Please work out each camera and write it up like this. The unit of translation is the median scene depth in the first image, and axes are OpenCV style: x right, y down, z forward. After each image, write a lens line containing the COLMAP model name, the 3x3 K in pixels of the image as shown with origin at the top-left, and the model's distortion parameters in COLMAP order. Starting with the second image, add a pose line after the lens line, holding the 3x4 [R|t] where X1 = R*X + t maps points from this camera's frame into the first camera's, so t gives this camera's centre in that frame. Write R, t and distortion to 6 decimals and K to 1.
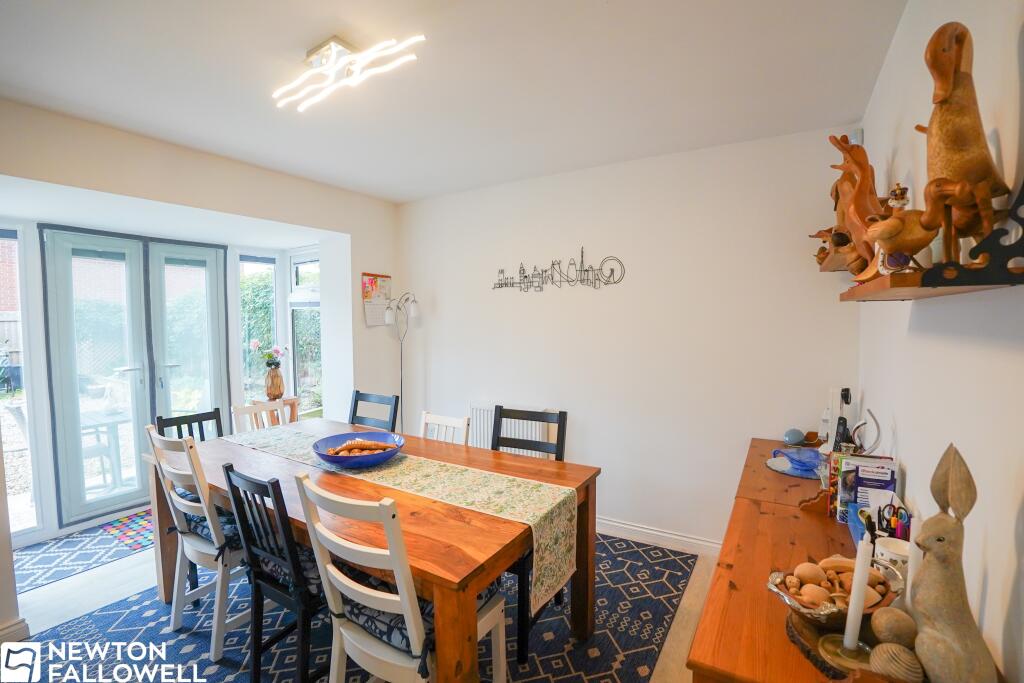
lens RADIAL K [[444.6, 0, 497.0], [0, 444.6, 342.2], [0, 0, 1]] dist [-0.051352, 0.000073]
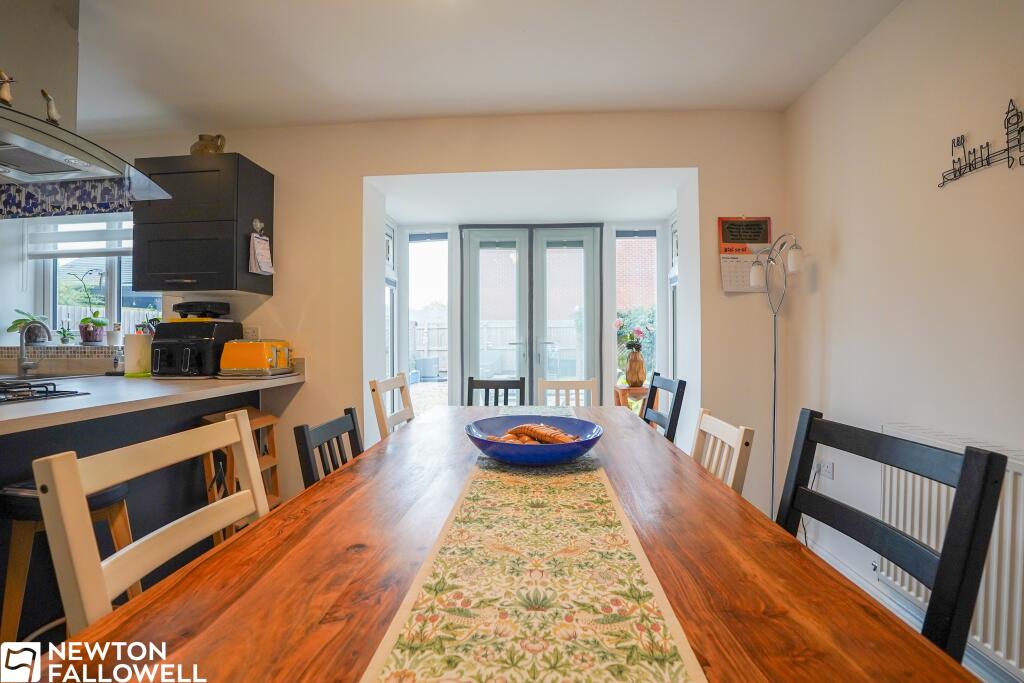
lens RADIAL K [[443.4, 0, 522.9], [0, 443.4, 337.6], [0, 0, 1]] dist [-0.063670, 0.012083]
pose [[0.505552, 0.004649, -0.862784, 0.179234], [-0.046694, 0.998667, -0.021979, 0.083282], [0.861532, 0.051399, 0.505095, 0.488927]]
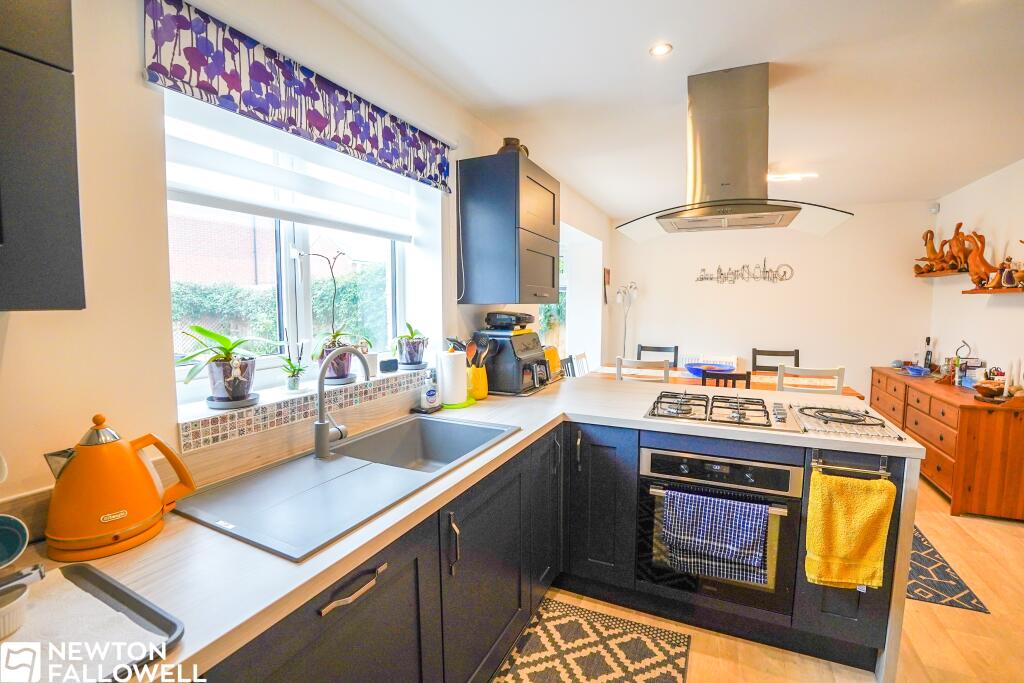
lens RADIAL K [[439.0, 0, 488.6], [0, 439.0, 343.4], [0, 0, 1]] dist [-0.047416, 0.000210]
pose [[0.994517, -0.003848, 0.104505, -1.069147], [0.000063, 0.999344, 0.036202, 0.051228], [-0.104576, -0.035997, 0.993865, -0.530420]]
